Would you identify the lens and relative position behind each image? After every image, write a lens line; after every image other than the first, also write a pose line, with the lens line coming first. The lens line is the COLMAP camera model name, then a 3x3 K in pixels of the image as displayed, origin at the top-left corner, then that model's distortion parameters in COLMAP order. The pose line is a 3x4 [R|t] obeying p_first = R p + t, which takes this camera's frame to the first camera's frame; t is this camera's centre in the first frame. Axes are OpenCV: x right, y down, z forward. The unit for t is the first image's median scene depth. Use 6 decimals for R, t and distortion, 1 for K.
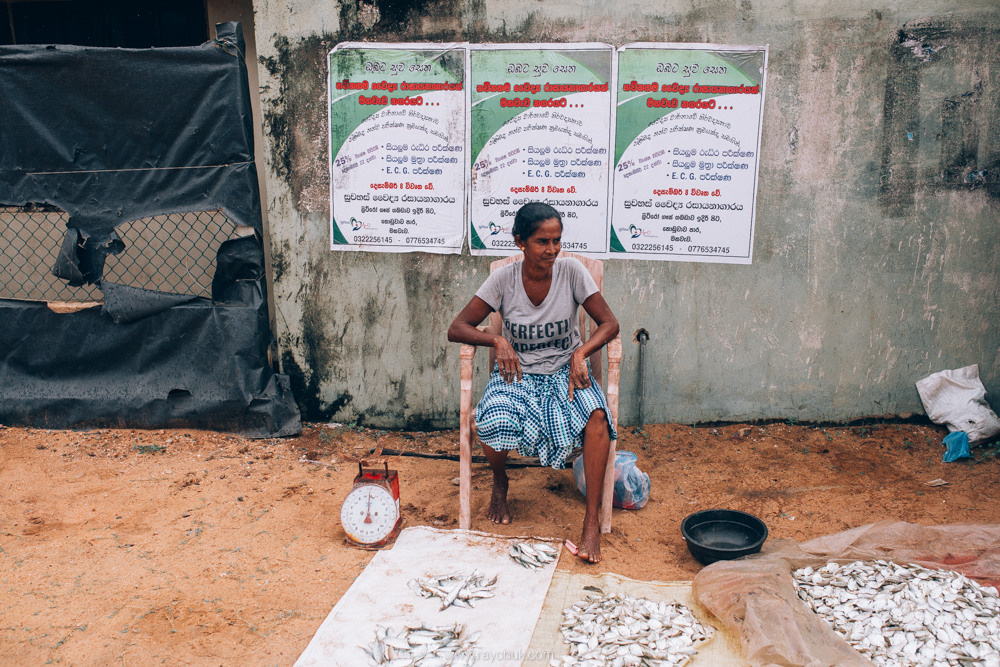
lens RADIAL K [[977.2, 0, 499.0], [0, 977.2, 334.0], [0, 0, 1]] dist [-0.024309, 0.000000]
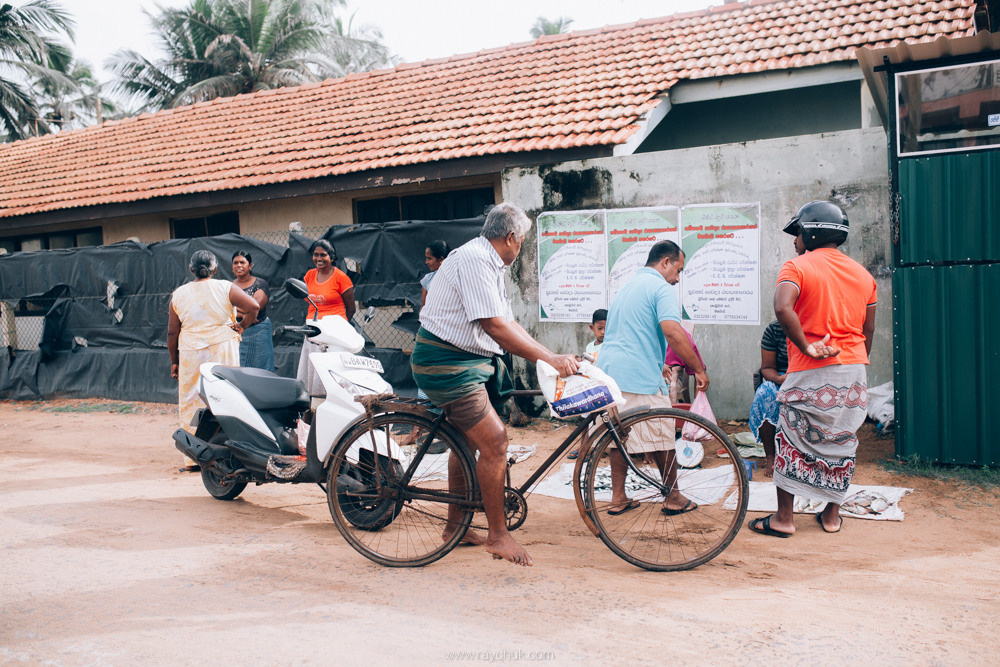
lens RADIAL K [[977.2, 0, 500.4], [0, 977.2, 332.1], [0, 0, 1]] dist [-0.024309, 0.000000]
pose [[0.917189, -0.004891, -0.398421, 0.530350], [-0.050356, 0.990484, -0.128081, 0.186956], [0.395257, 0.137538, 0.908216, -0.756944]]
